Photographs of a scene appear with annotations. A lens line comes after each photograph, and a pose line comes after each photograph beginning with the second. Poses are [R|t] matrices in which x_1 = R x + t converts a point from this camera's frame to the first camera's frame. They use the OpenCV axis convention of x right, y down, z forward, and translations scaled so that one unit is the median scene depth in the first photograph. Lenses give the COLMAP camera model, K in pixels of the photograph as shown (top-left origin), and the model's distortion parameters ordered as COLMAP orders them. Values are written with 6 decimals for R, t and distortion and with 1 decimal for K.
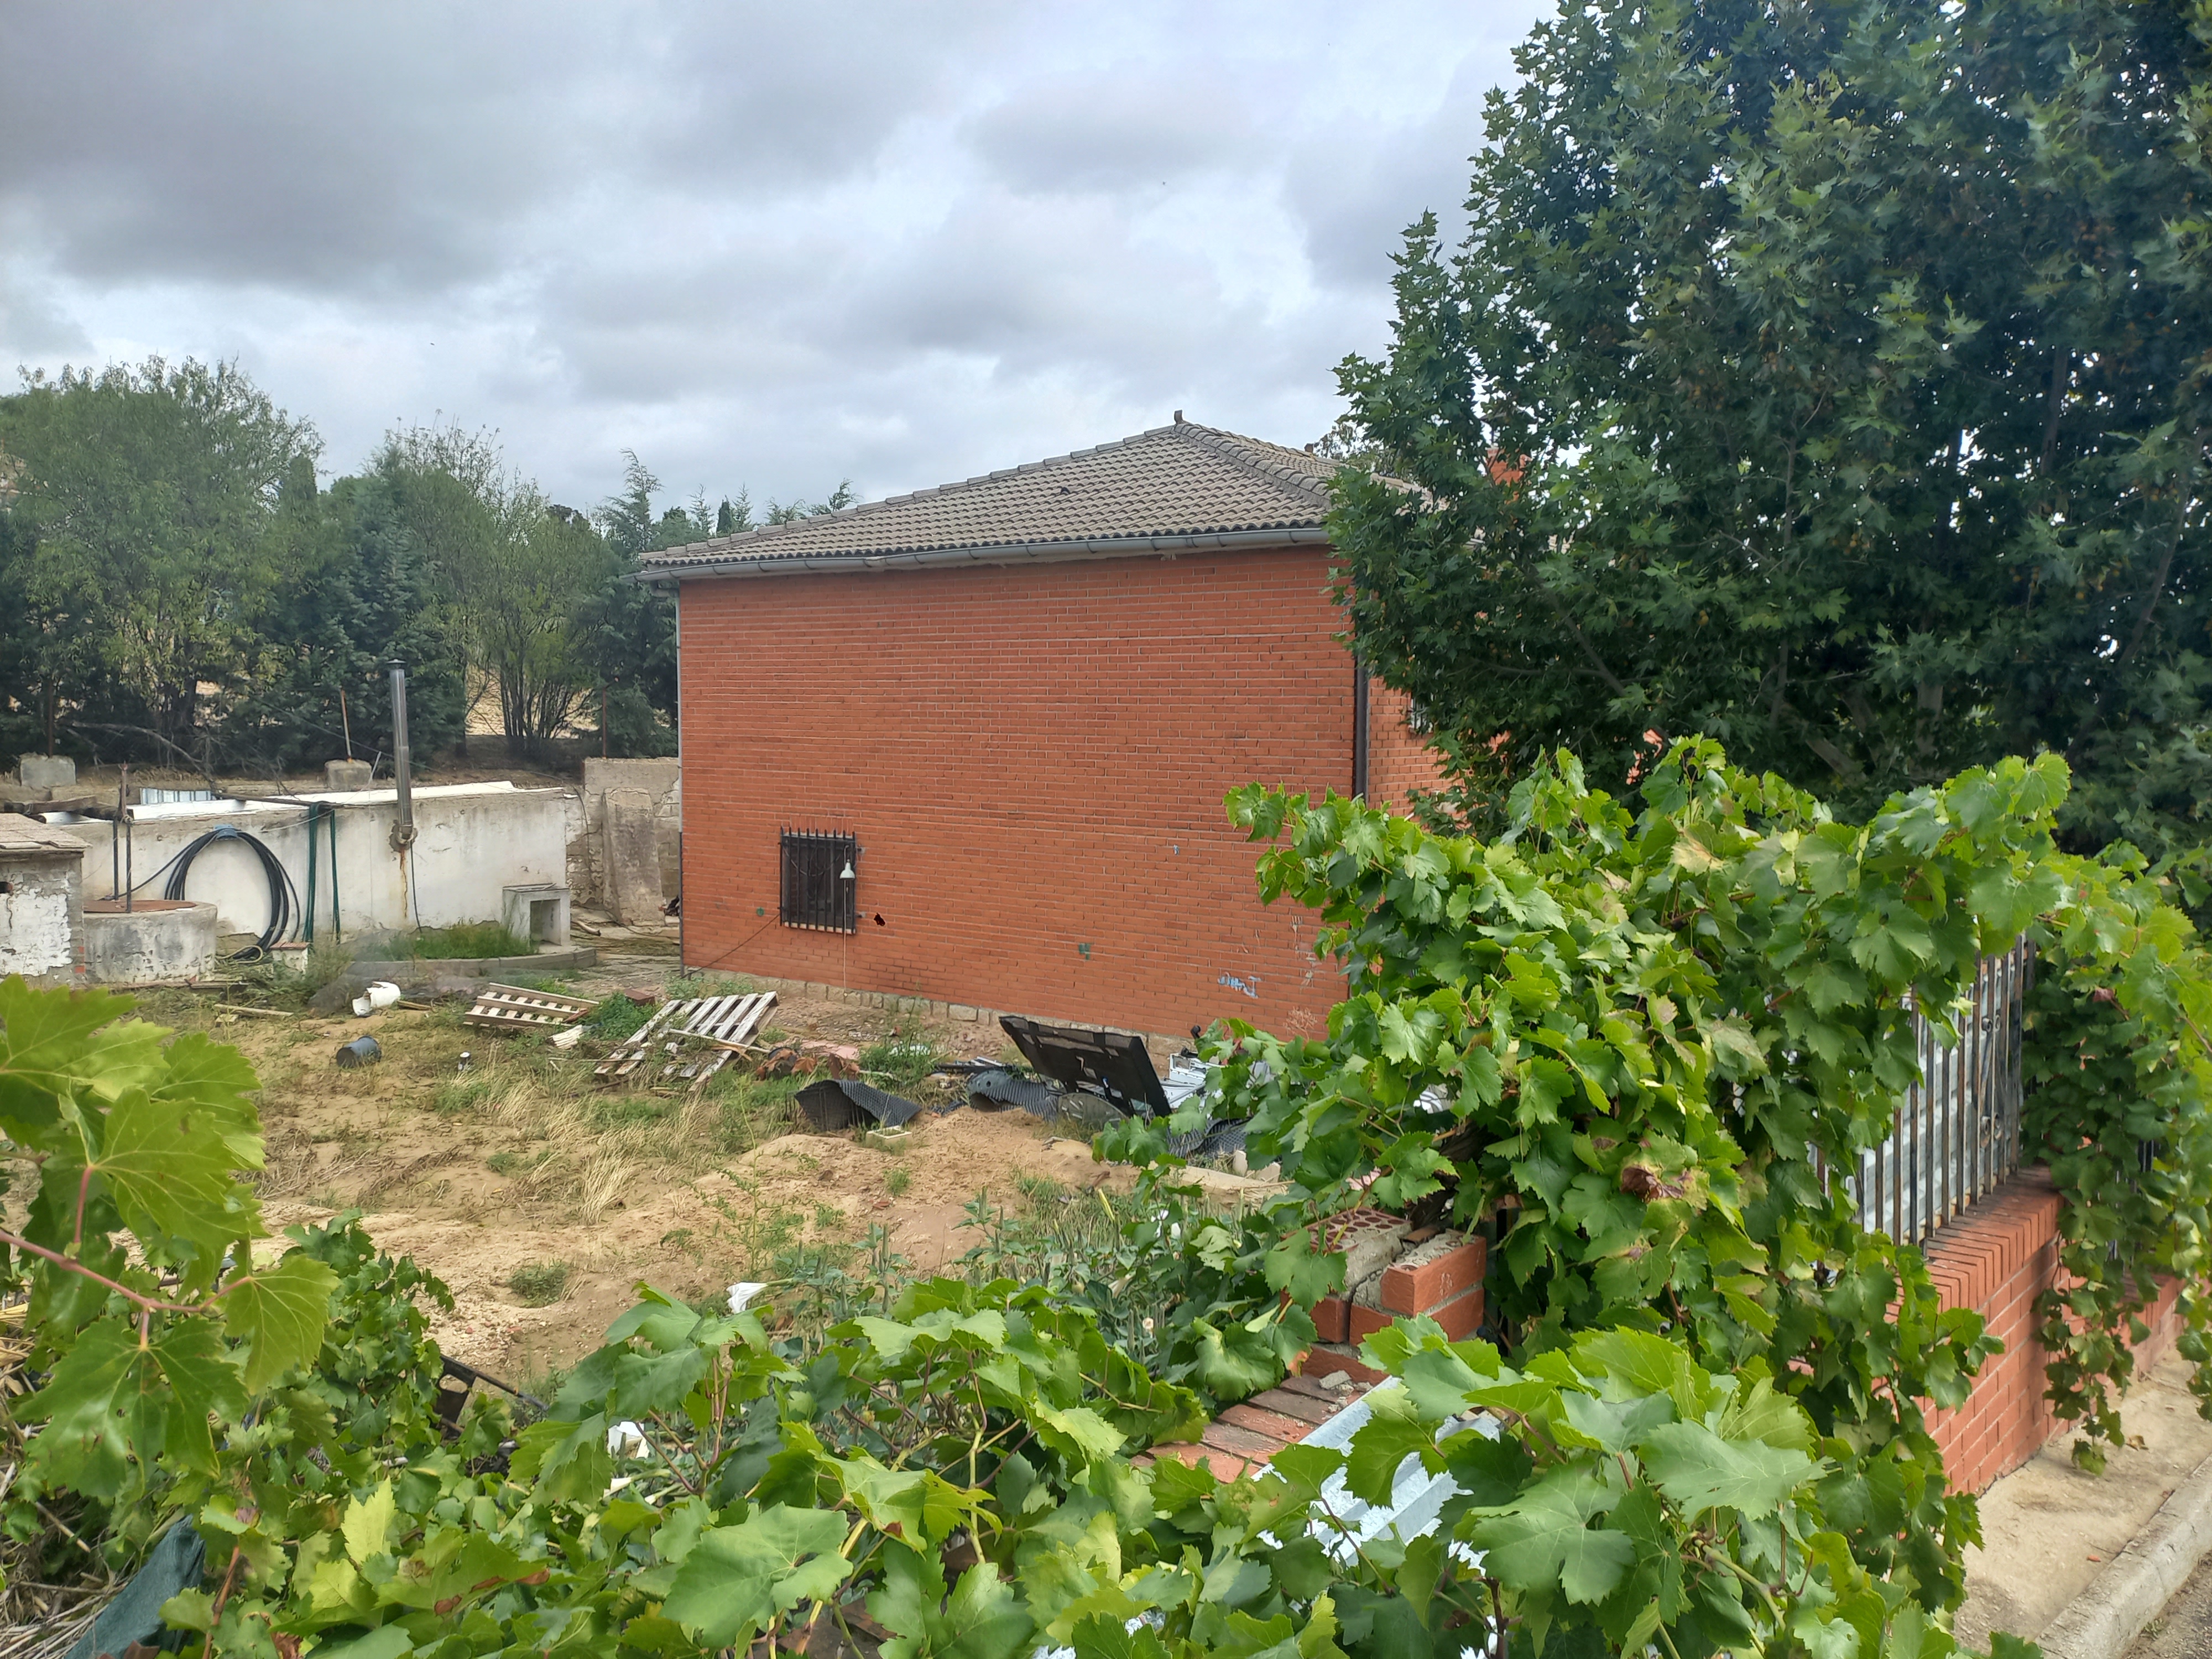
lens RADIAL K [[1625.4, 0, 1106.0], [0, 1625.4, 829.5], [0, 0, 1]] dist [-0.000212, 0.000054]
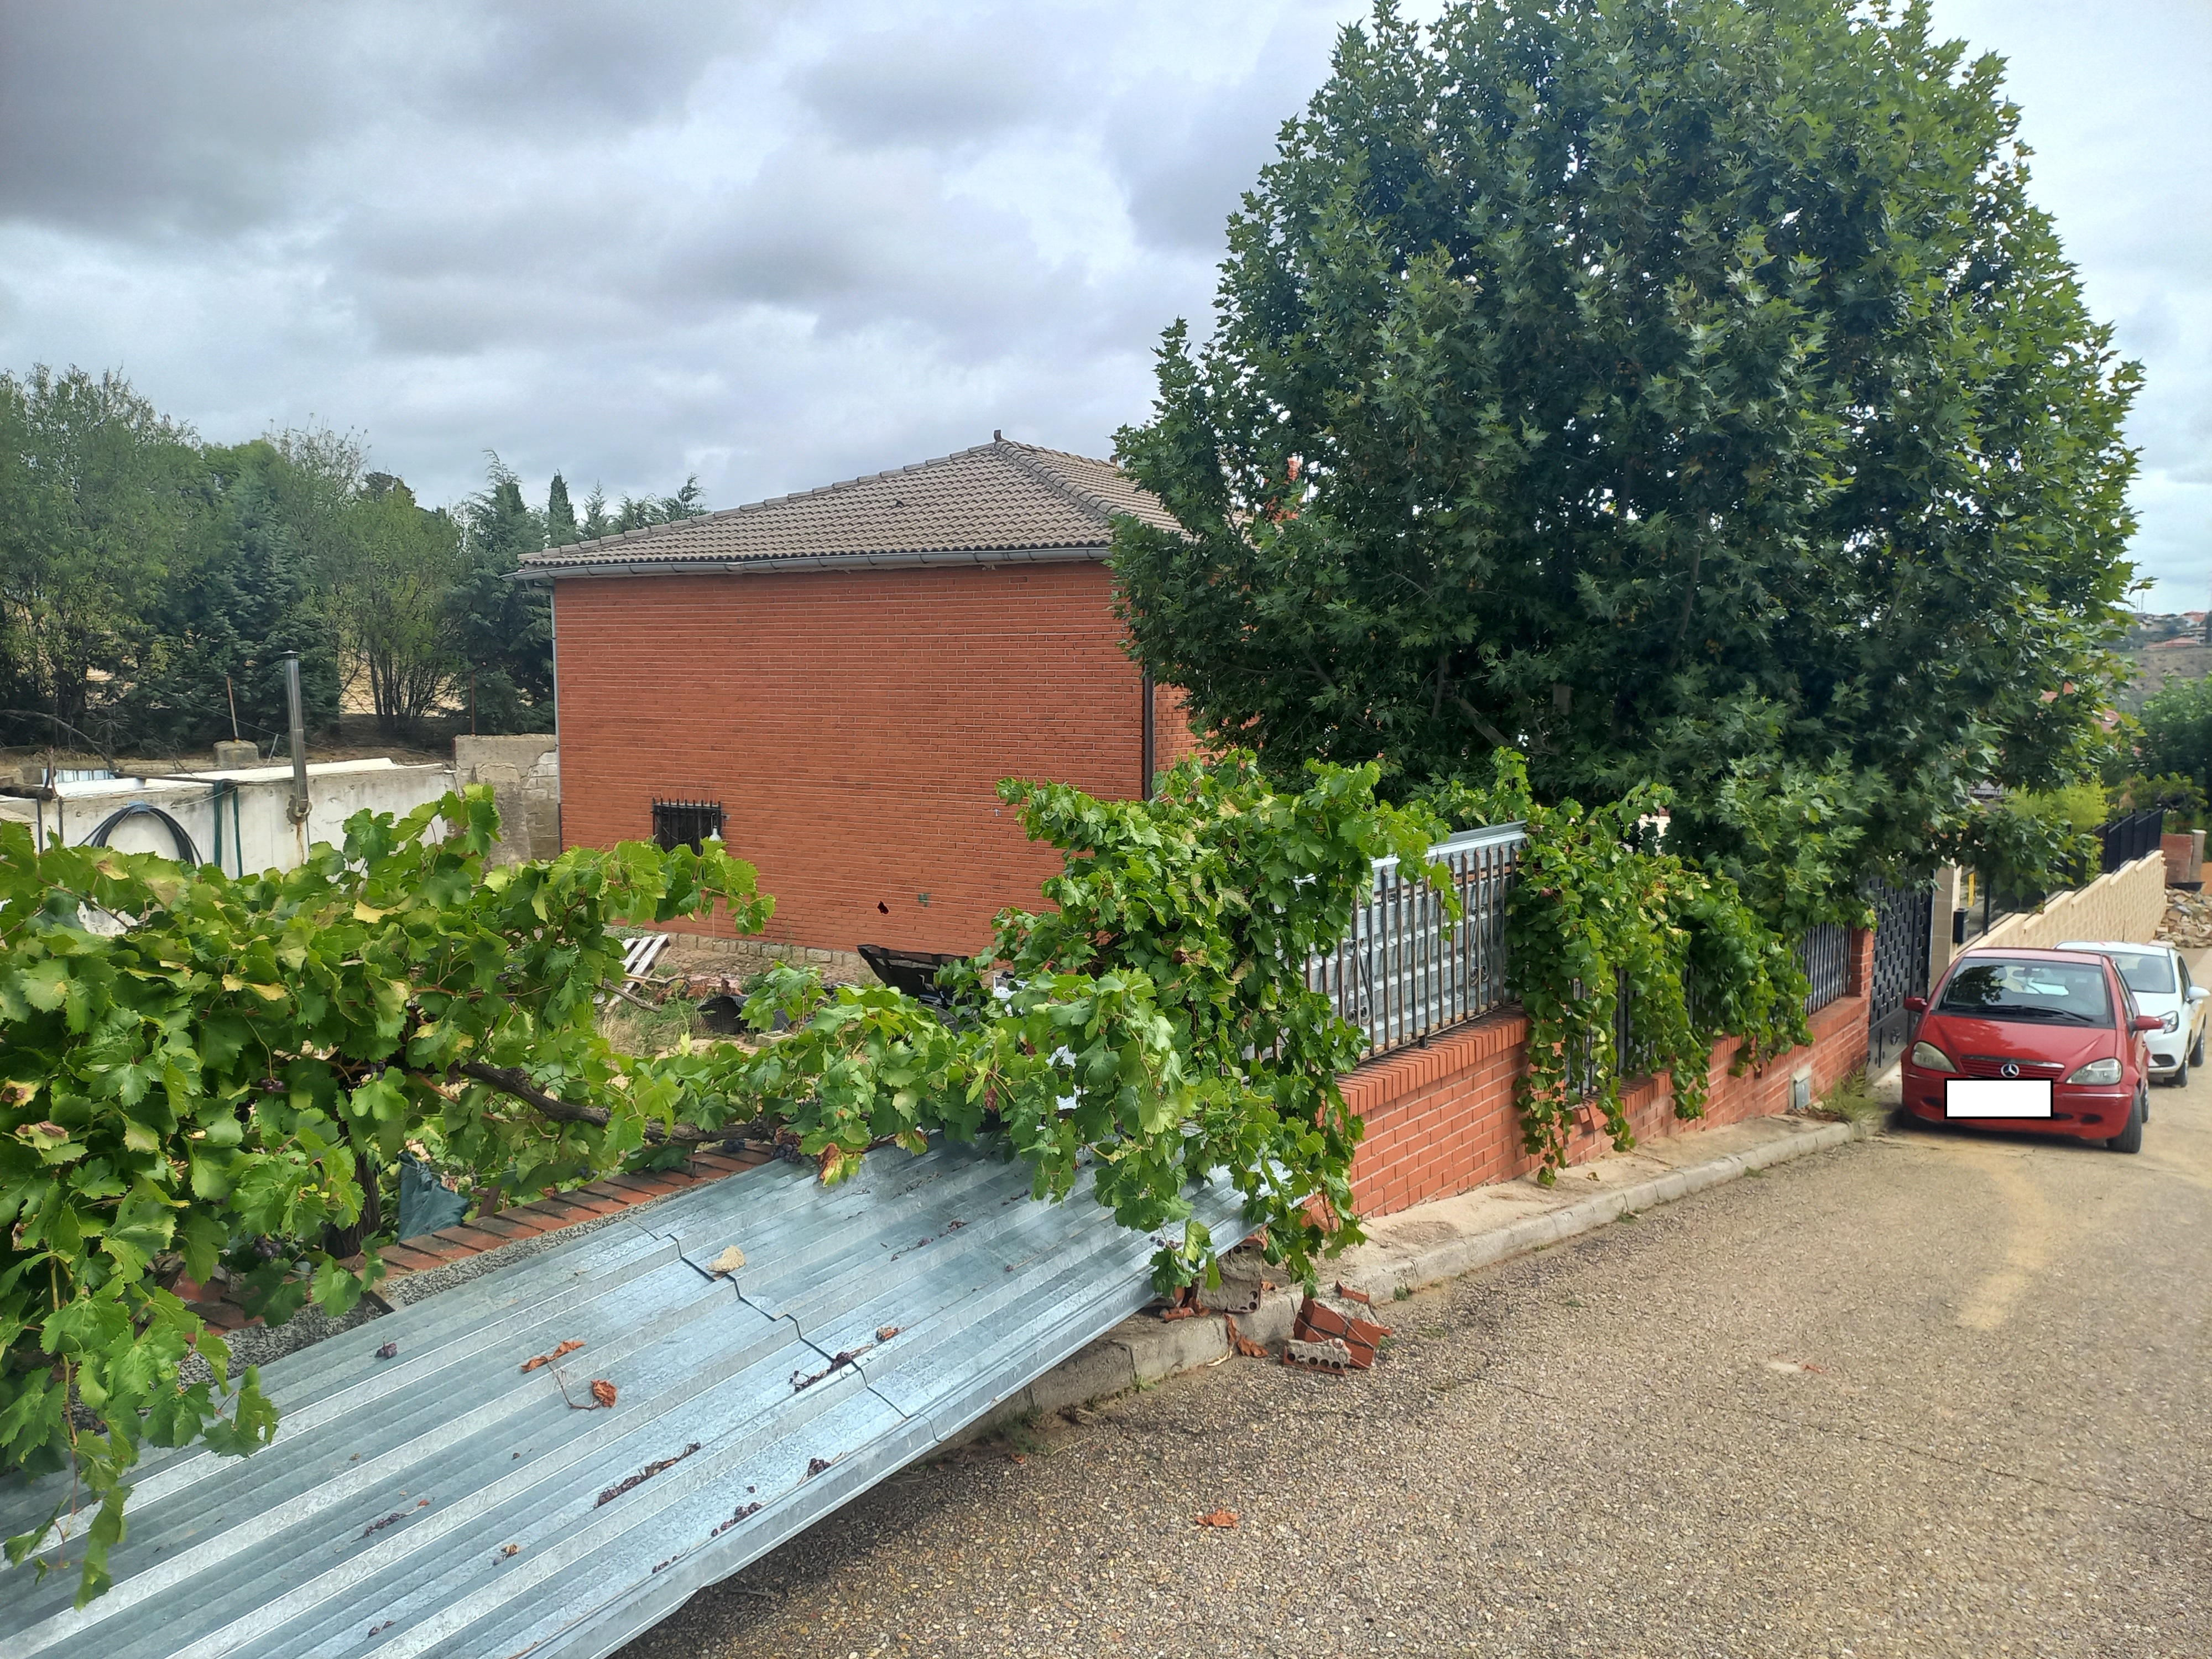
lens RADIAL K [[1624.1, 0, 1032.4], [0, 1624.1, 825.7], [0, 0, 1]] dist [0.150056, 0.000084]
pose [[0.998347, -0.013669, 0.055826, 0.000837], [0.012591, 0.999728, 0.019613, -0.001318], [-0.056078, -0.018878, 0.998248, -0.180191]]
